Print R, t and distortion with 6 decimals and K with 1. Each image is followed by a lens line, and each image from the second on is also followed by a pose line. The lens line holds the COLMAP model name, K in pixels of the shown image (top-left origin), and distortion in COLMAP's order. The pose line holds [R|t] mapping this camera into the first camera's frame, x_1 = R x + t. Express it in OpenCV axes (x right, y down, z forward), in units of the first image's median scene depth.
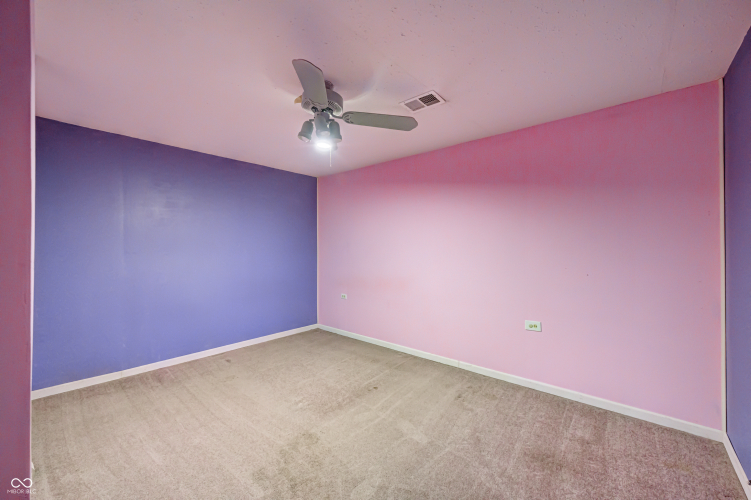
lens RADIAL K [[296.1, 0, 375.5], [0, 296.1, 250.0], [0, 0, 1]] dist [-0.000244, -0.000075]
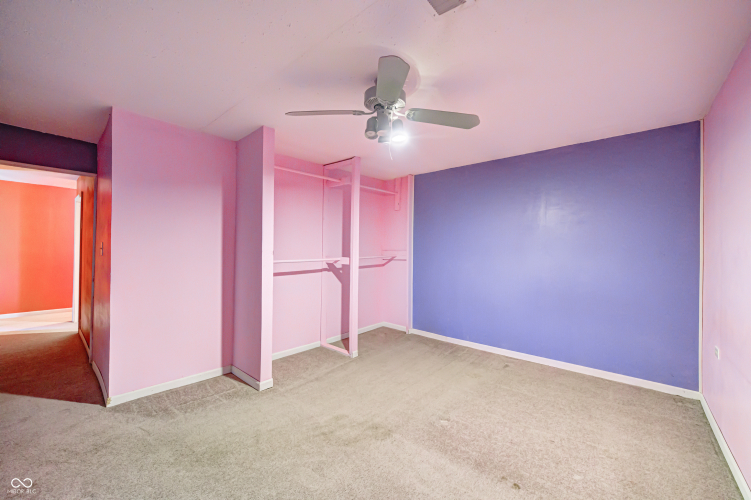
lens RADIAL K [[296.1, 0, 375.5], [0, 296.1, 250.0], [0, 0, 1]] dist [-0.000244, -0.000075]
pose [[-0.003977, -0.000627, -0.999992, 0.584030], [-0.017570, 0.999845, -0.000557, 0.006213], [0.999838, 0.017568, -0.003988, 0.715966]]
